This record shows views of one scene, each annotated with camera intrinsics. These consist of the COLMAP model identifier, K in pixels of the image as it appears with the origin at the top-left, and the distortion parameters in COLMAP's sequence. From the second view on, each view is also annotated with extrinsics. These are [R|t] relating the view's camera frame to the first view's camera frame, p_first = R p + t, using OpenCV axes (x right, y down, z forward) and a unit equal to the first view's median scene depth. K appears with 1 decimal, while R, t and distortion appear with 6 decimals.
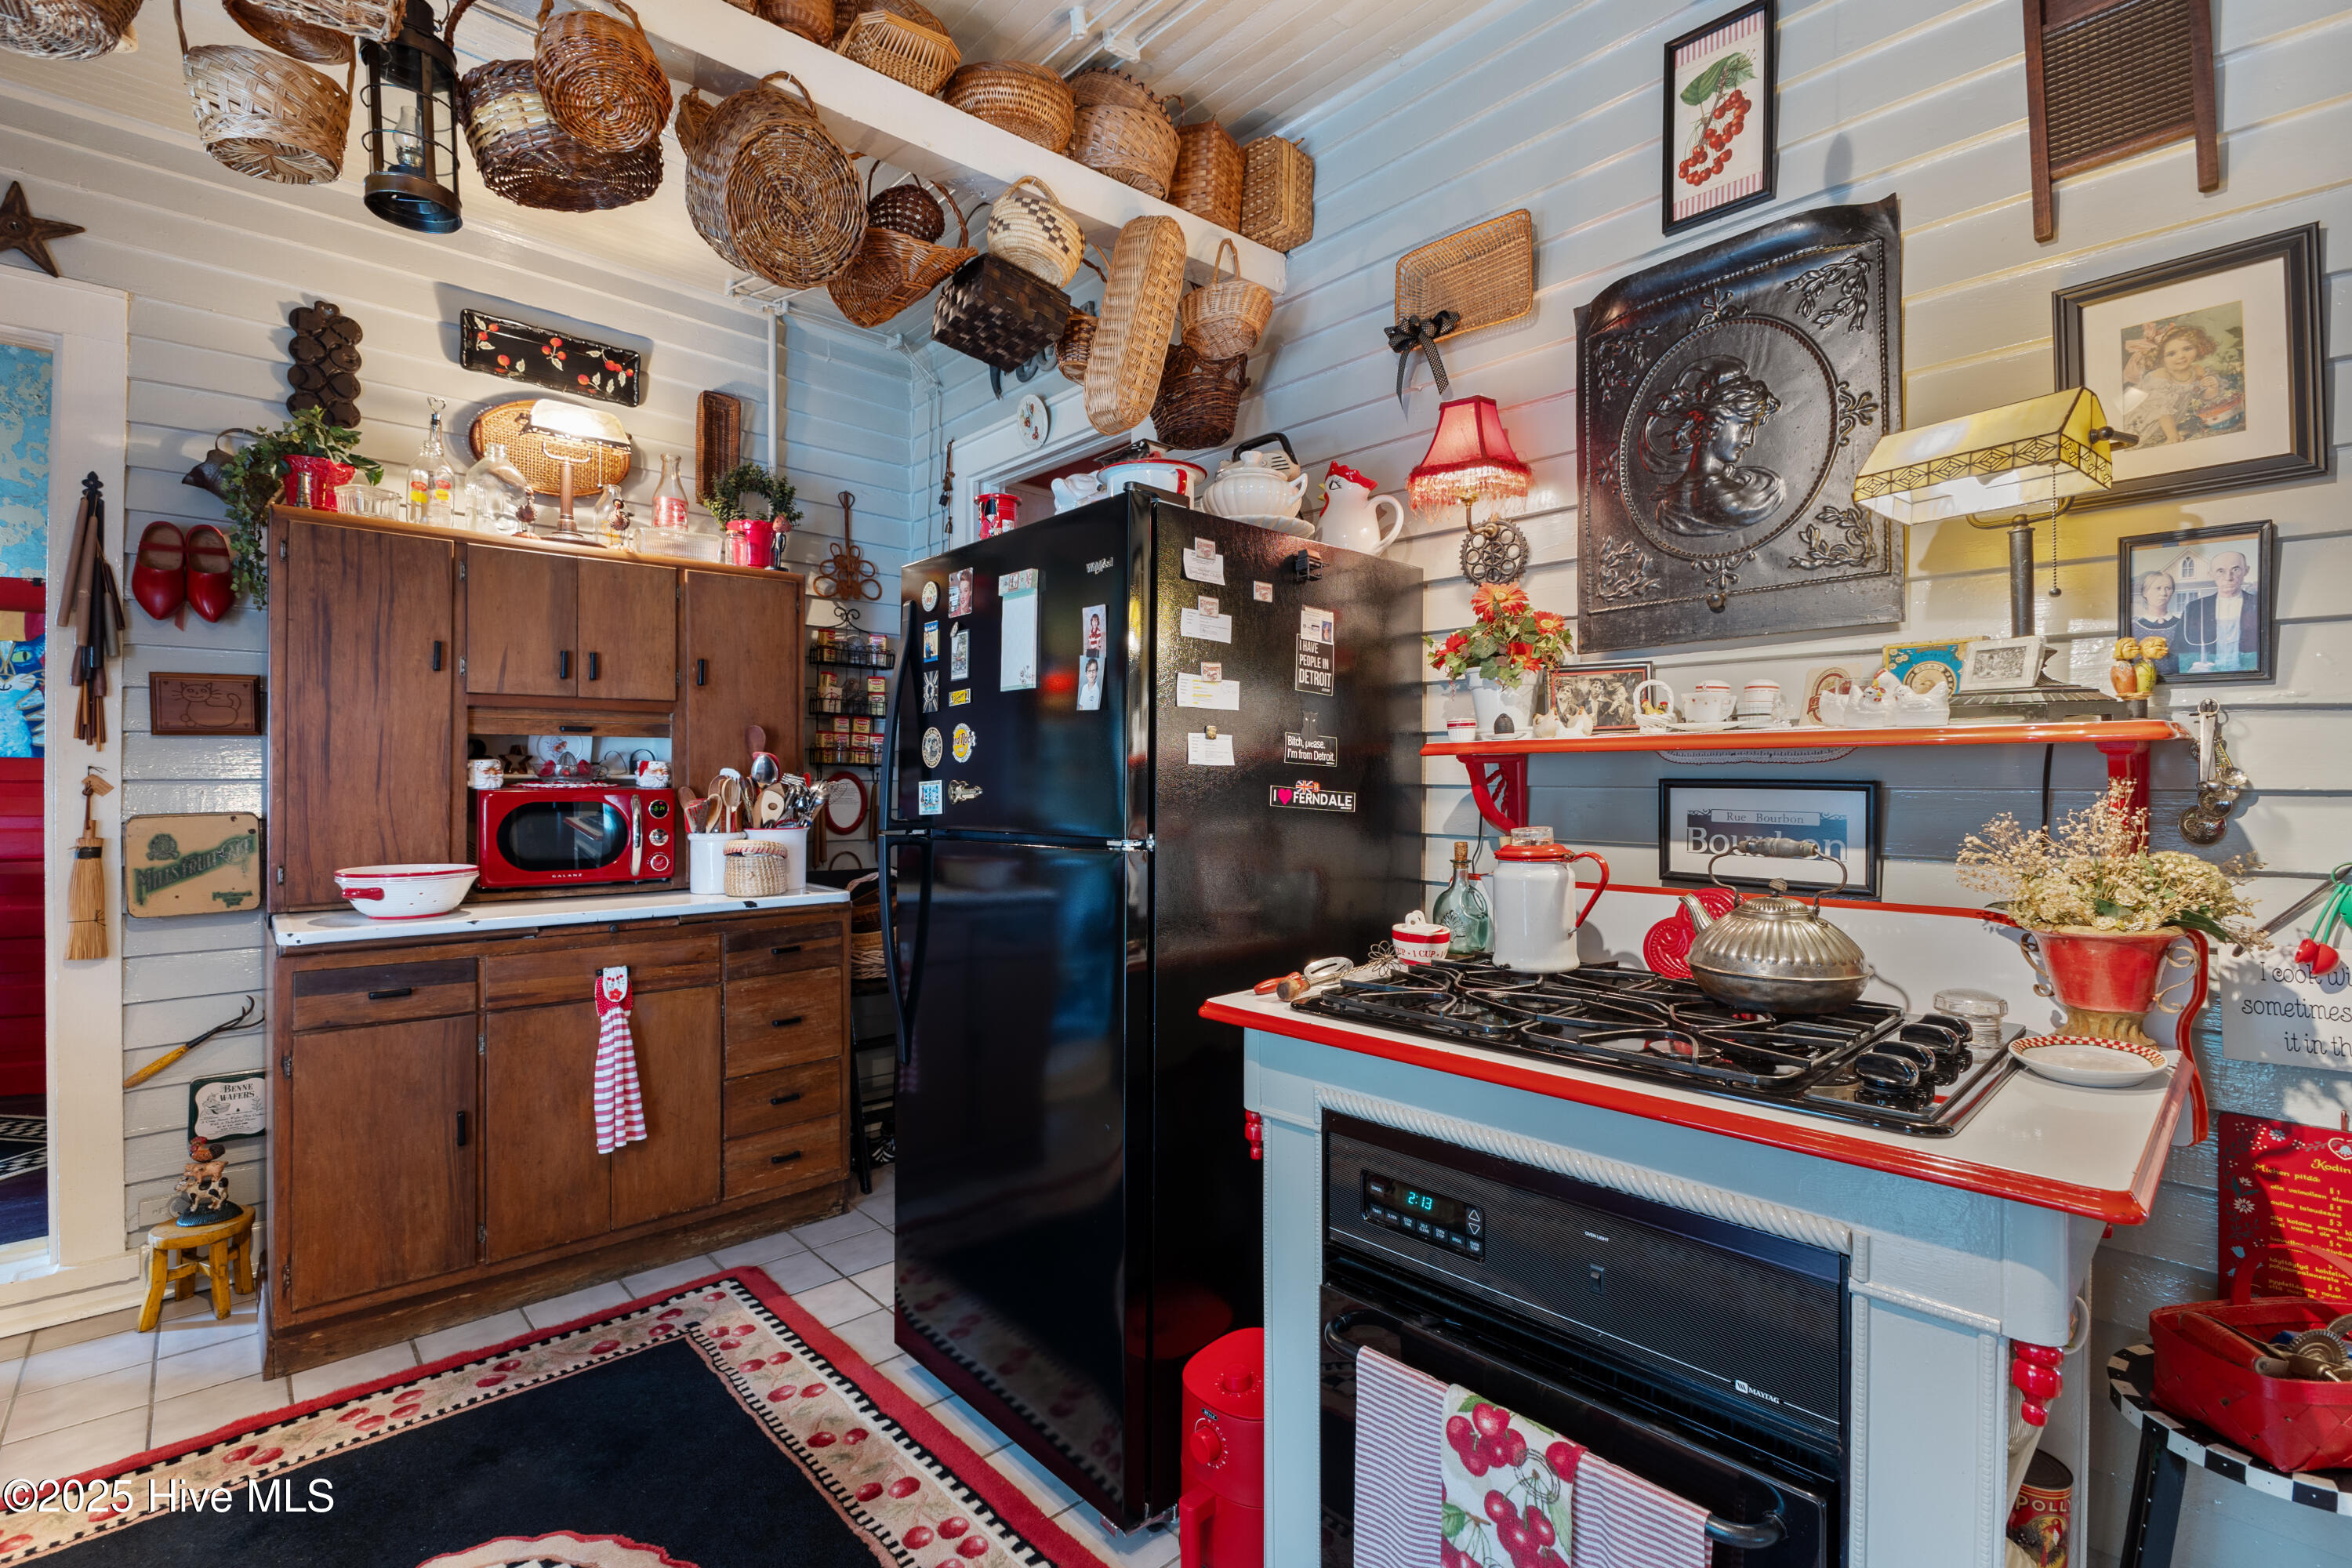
lens RADIAL K [[1060.9, 0, 1174.5], [0, 1060.9, 774.8], [0, 0, 1]] dist [-0.001635, -0.000286]
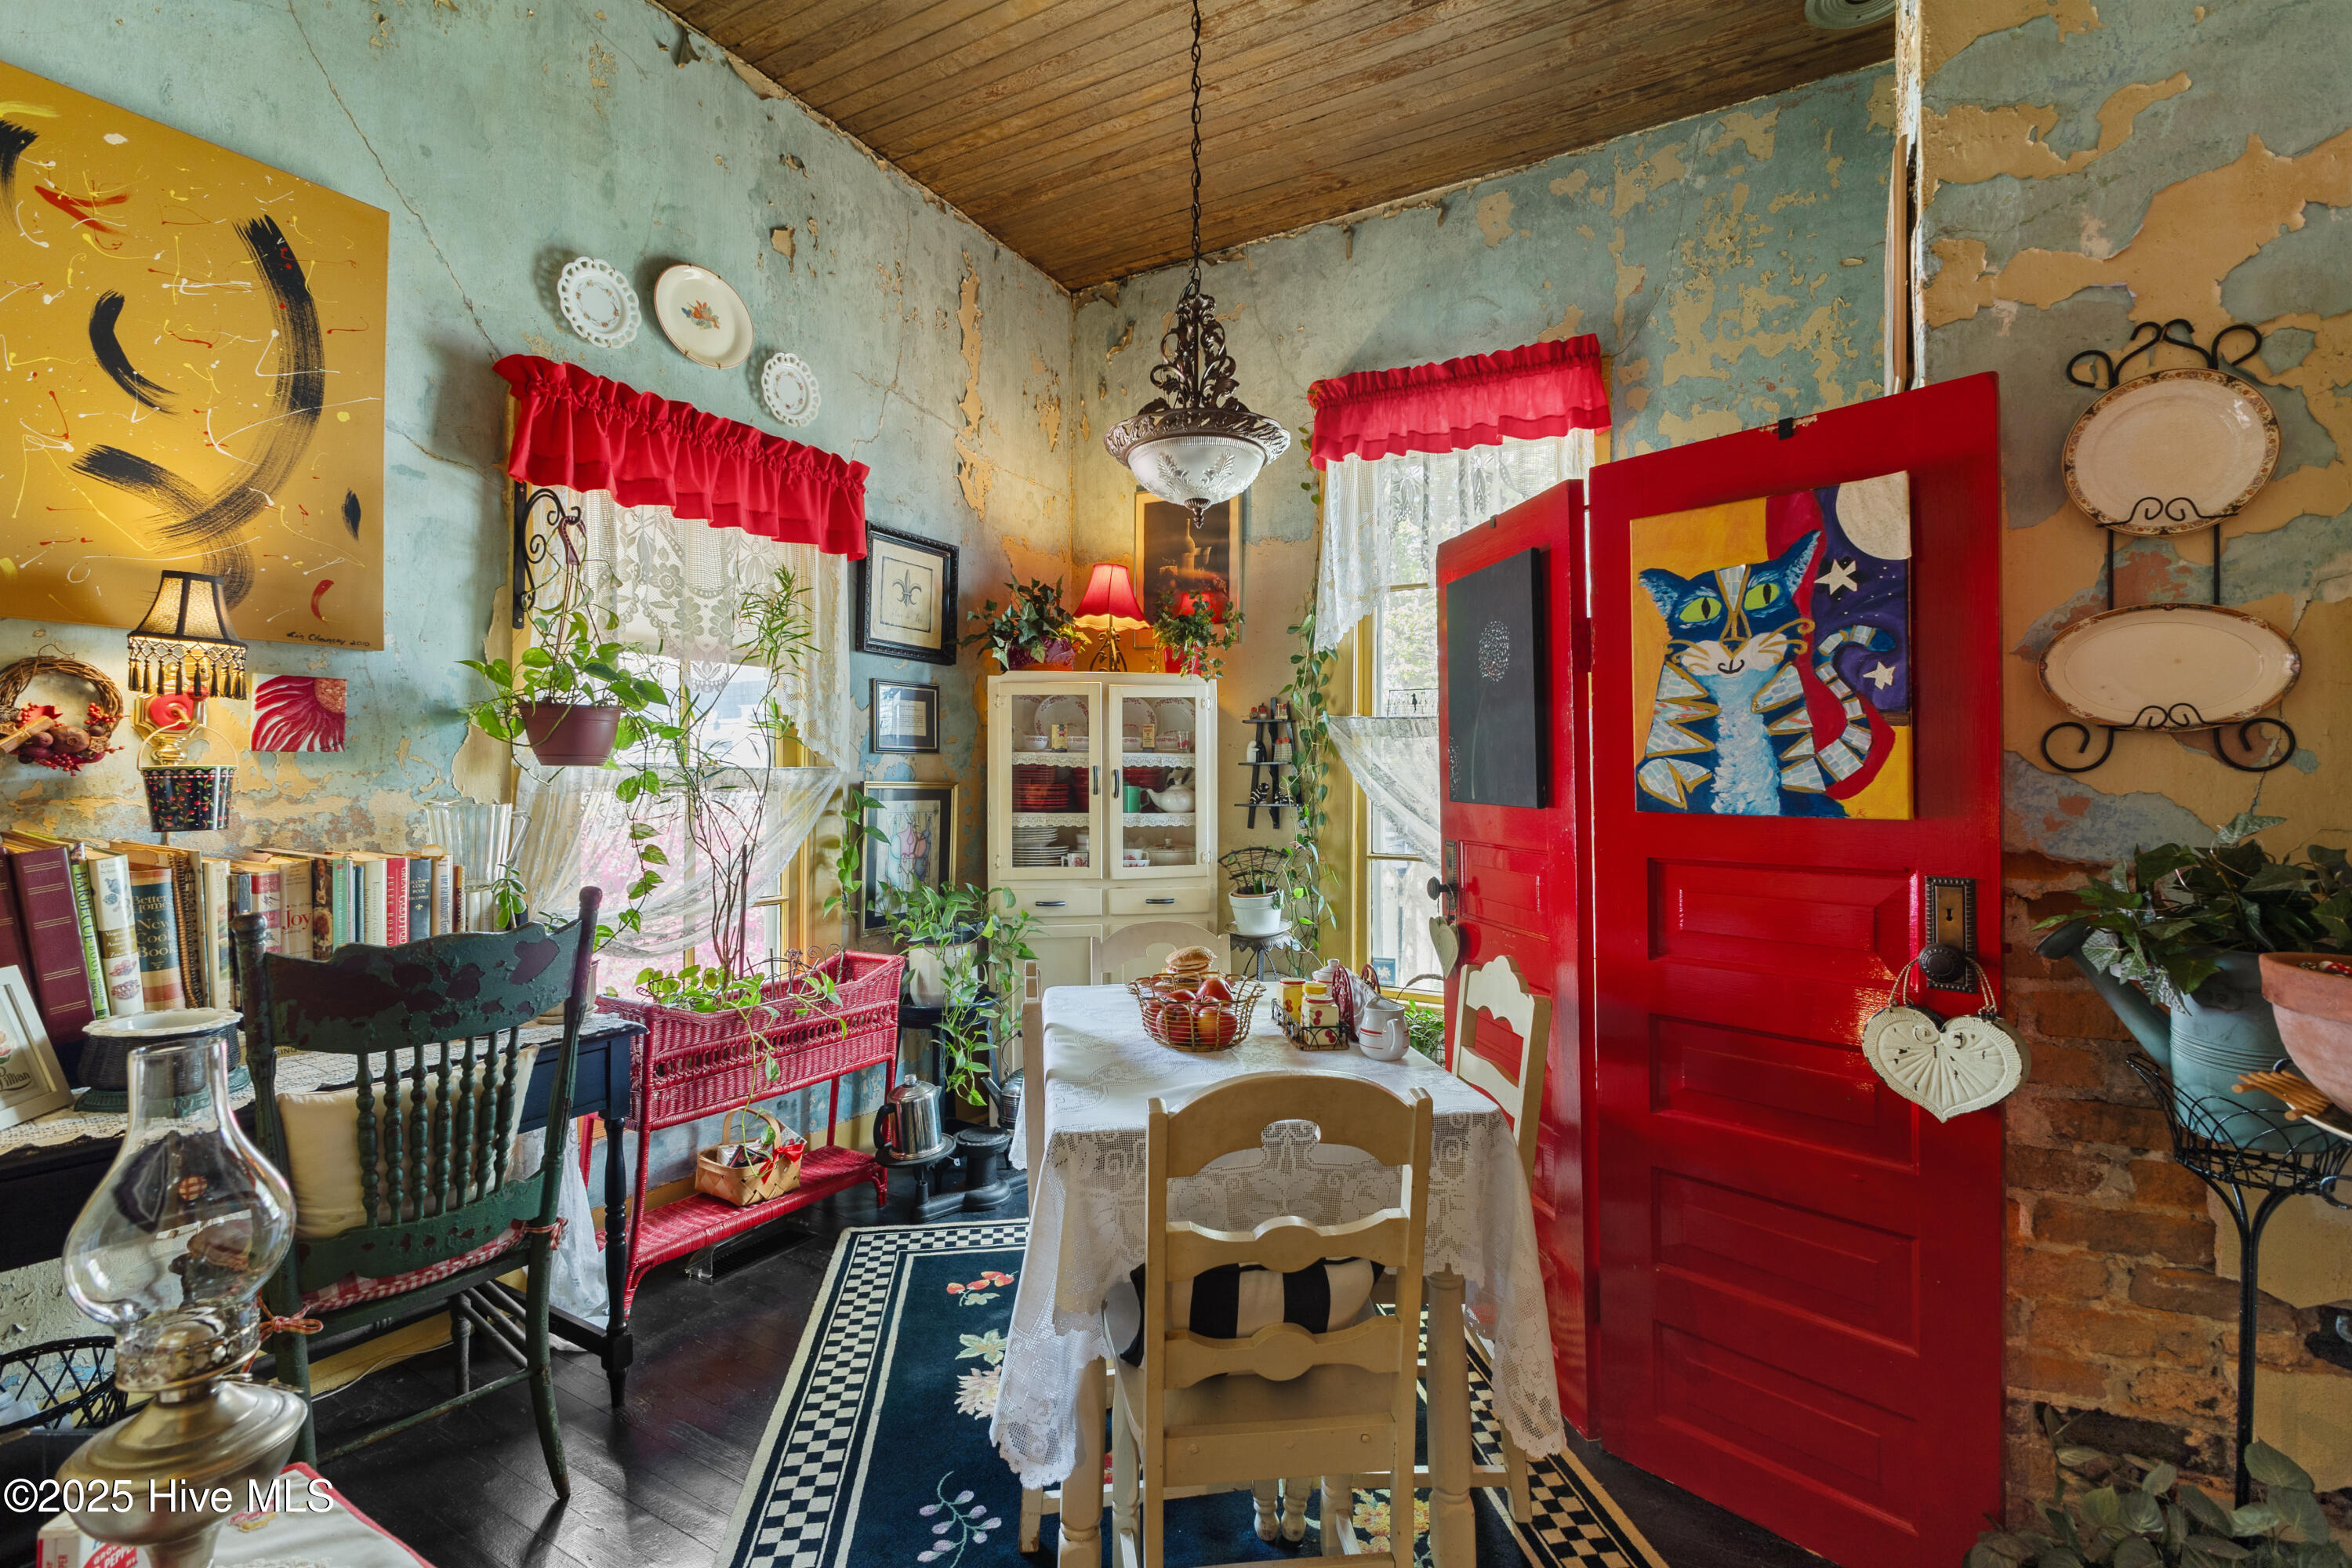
lens RADIAL K [[1060.9, 0, 1174.2], [0, 1060.9, 783.3], [0, 0, 1]] dist [-0.001635, -0.000286]
pose [[0.310412, -0.004538, -0.950591, -0.731864], [0.001828, 0.999990, -0.004177, -0.029177], [0.950600, -0.000441, 0.310417, 0.615653]]
